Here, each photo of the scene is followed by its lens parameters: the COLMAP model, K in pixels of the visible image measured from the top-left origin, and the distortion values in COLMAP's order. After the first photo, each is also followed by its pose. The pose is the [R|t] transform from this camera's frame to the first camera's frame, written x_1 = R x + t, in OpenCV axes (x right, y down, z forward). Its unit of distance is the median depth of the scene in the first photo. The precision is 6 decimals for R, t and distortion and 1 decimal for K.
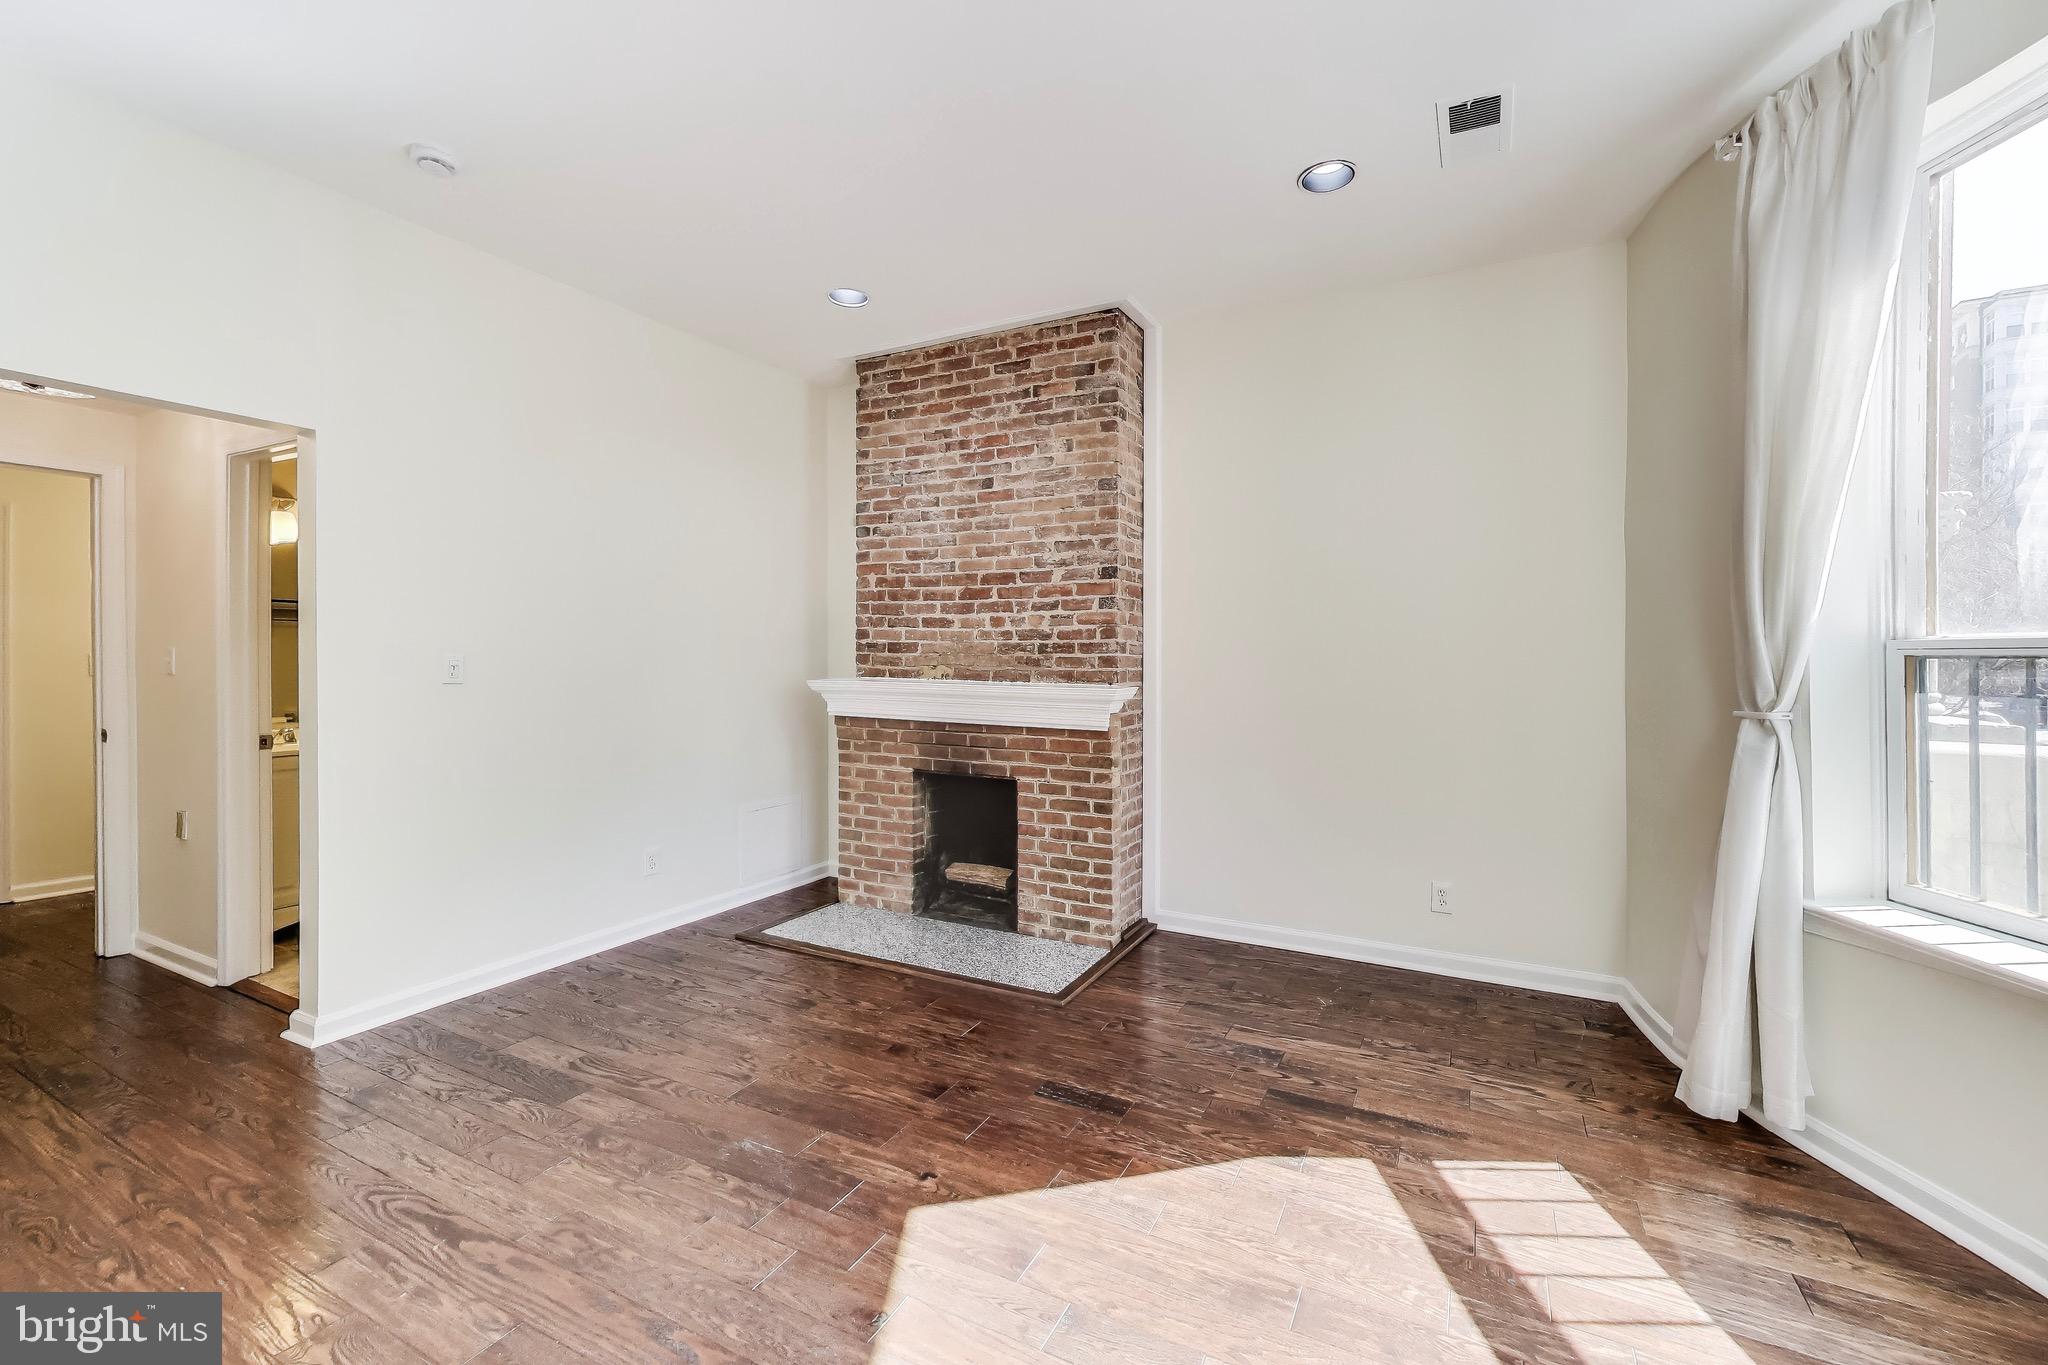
lens RADIAL K [[825.2, 0, 1052.7], [0, 825.2, 658.2], [0, 0, 1]] dist [-0.003206, 0.000401]
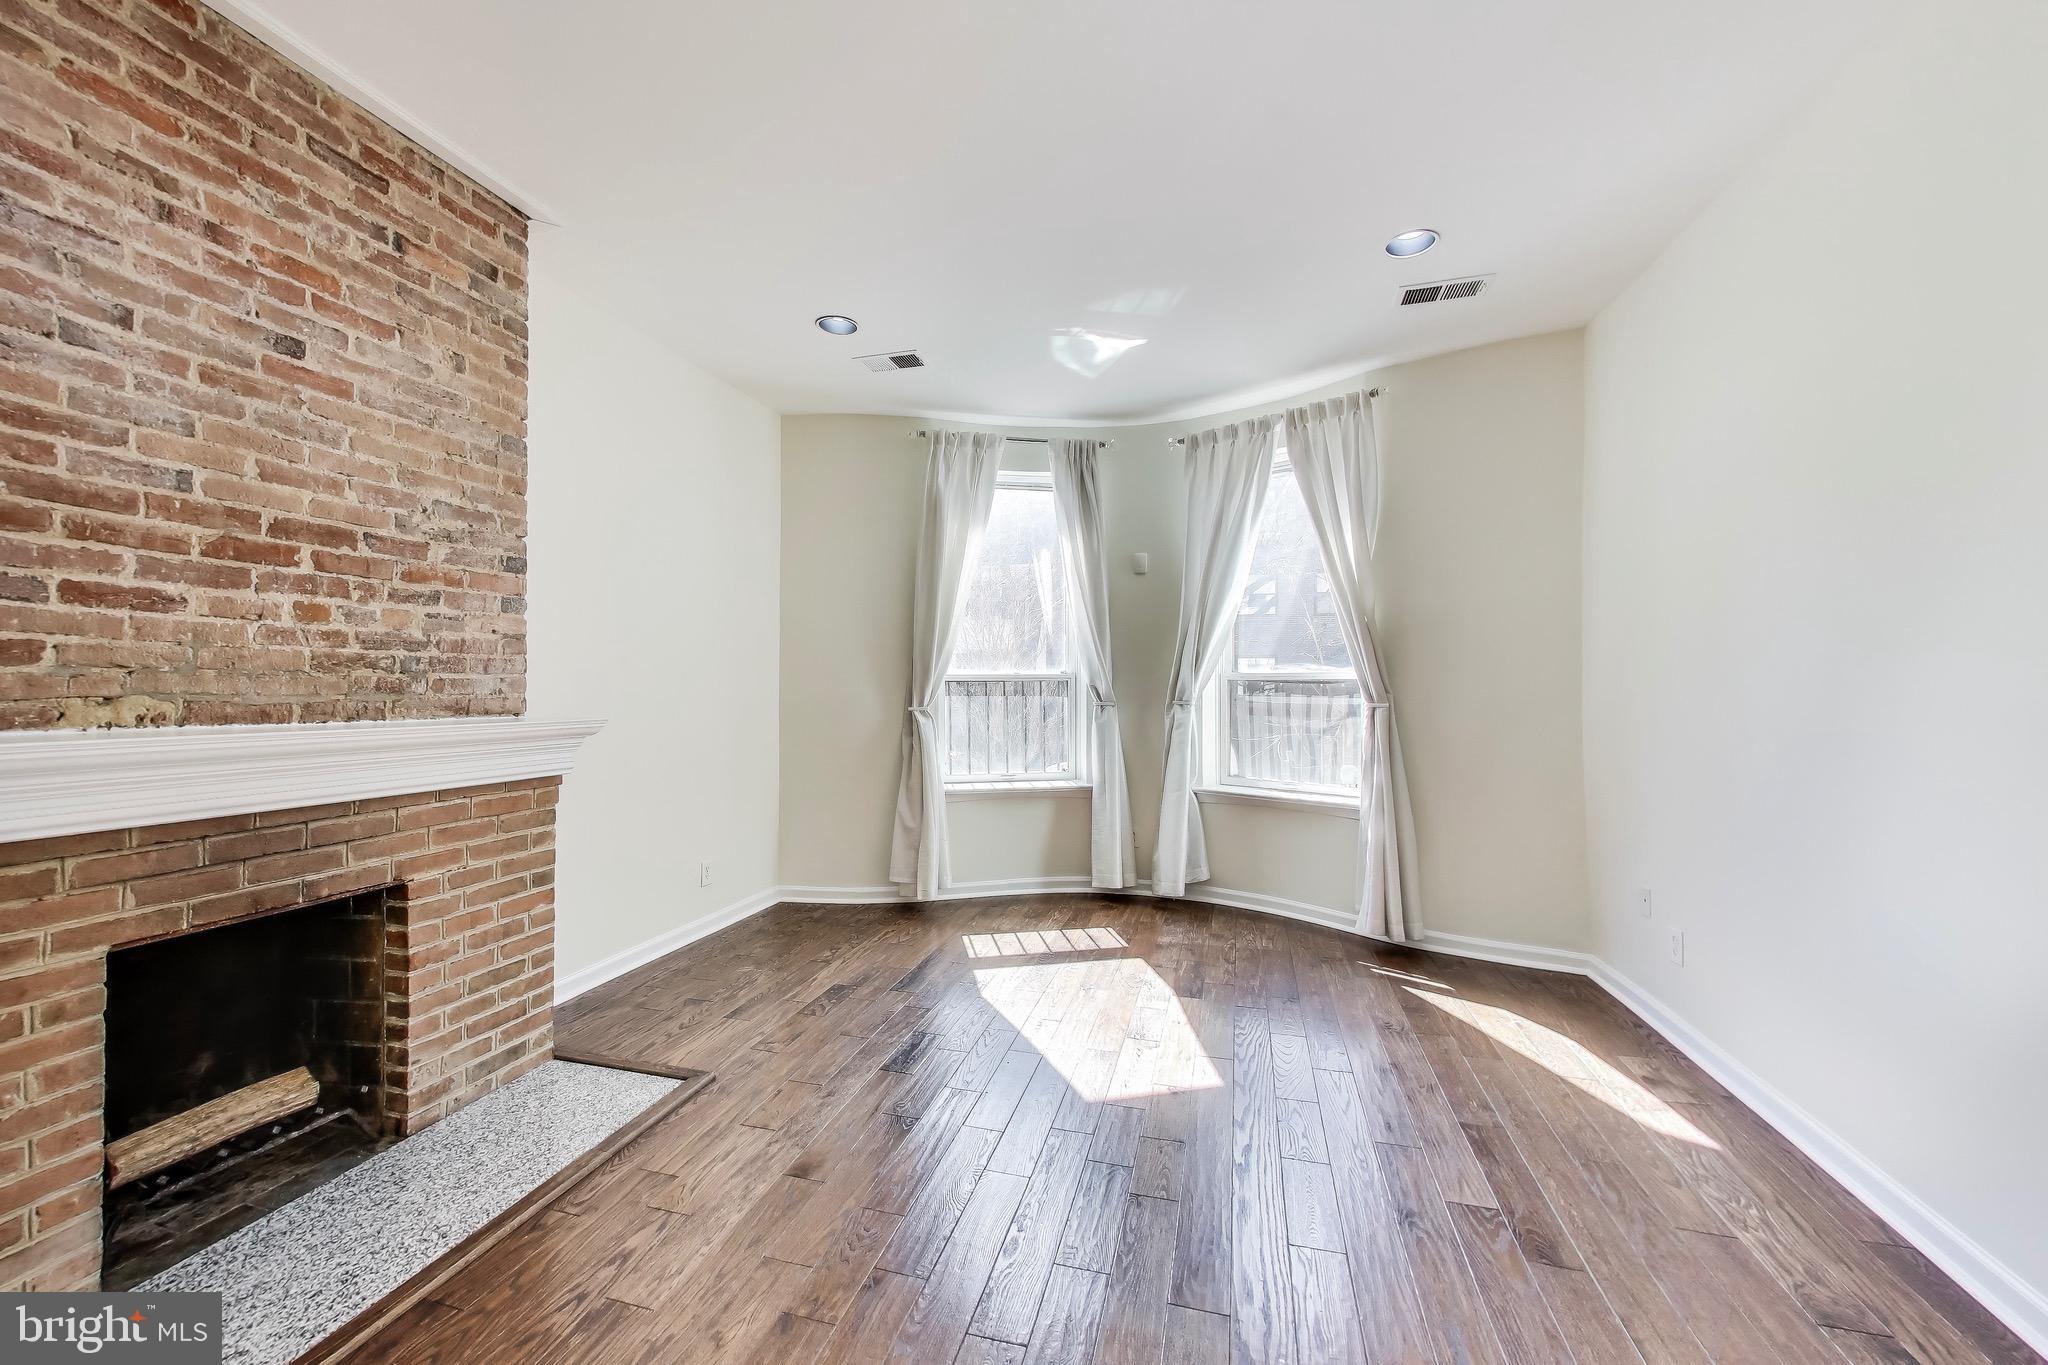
lens RADIAL K [[825.2, 0, 1024.4], [0, 825.2, 682.8], [0, 0, 1]] dist [-0.003206, 0.000401]
pose [[-0.226809, -0.002080, 0.973937, -0.703510], [-0.002883, 0.999995, 0.001464, -0.000403], [-0.973935, -0.002476, -0.226813, 0.672459]]
